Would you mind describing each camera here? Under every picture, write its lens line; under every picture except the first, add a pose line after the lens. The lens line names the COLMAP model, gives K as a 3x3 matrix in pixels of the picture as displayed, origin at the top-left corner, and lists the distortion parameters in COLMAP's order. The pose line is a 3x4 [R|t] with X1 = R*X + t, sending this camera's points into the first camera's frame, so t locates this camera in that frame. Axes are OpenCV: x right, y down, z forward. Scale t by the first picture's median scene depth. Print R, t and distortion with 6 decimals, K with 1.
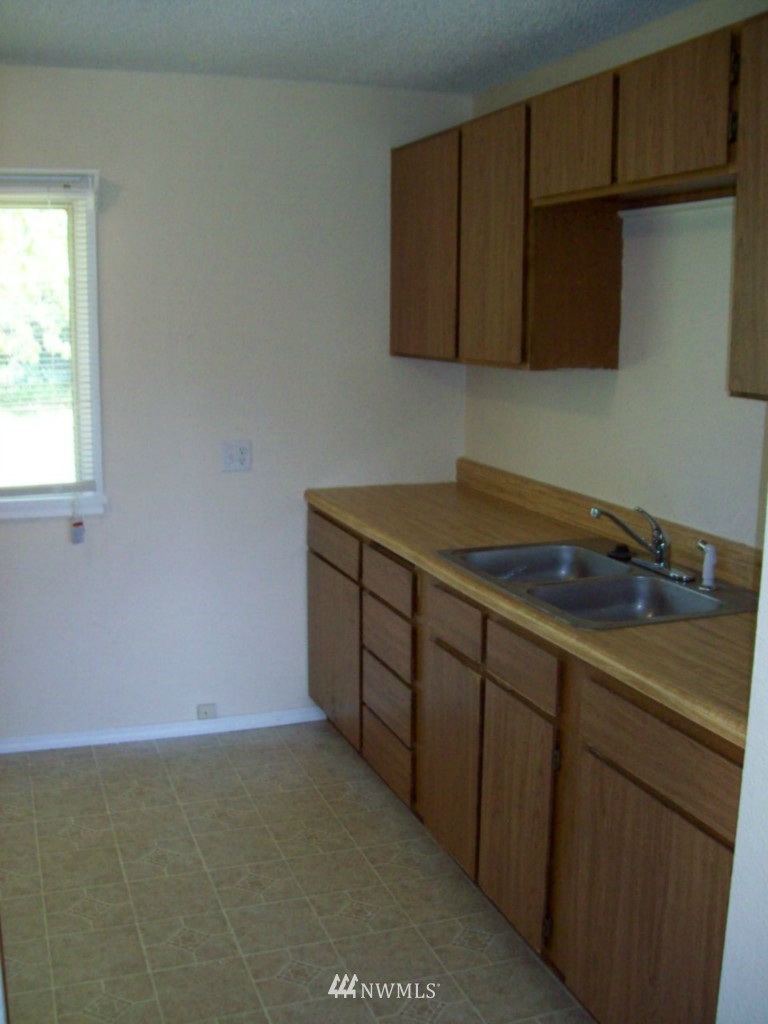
lens RADIAL K [[1083.4, 0, 384.0], [0, 1083.4, 512.0], [0, 0, 1]] dist [-0.138194, 0.041049]
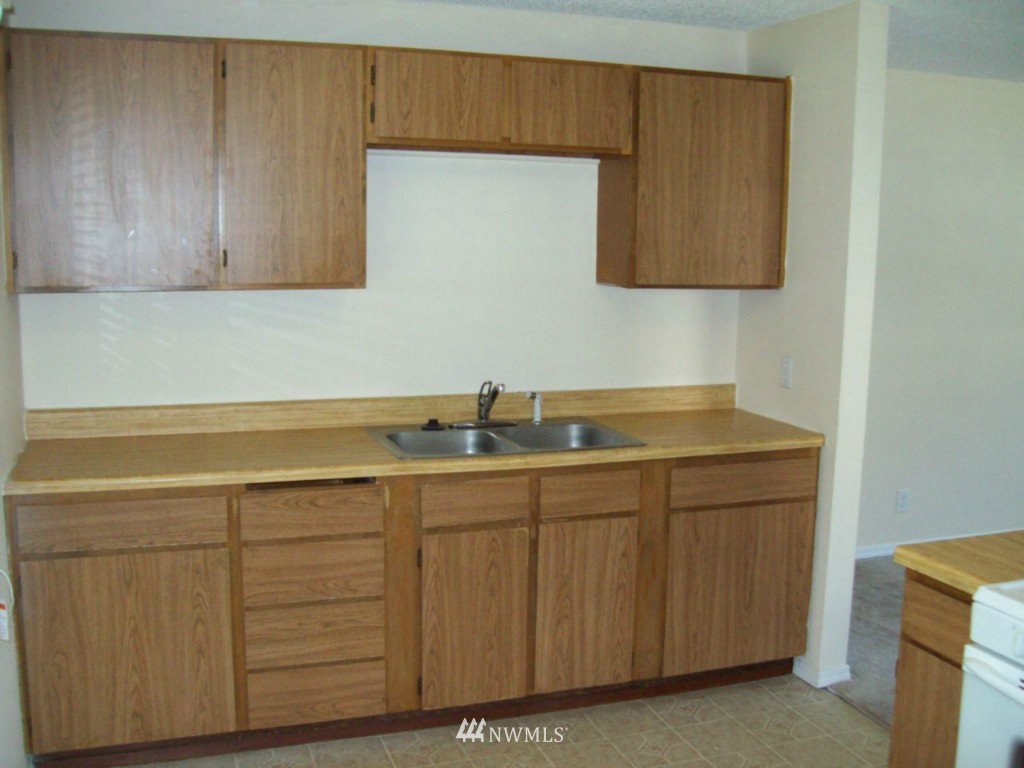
lens RADIAL K [[1078.7, 0, 512.0], [0, 1078.7, 384.0], [0, 0, 1]] dist [-0.053283, 0.005464]
pose [[0.007844, -0.143044, 0.989685, -1.116740], [0.164699, 0.976384, 0.139816, -0.187617], [-0.986313, 0.161903, 0.031218, 0.943059]]
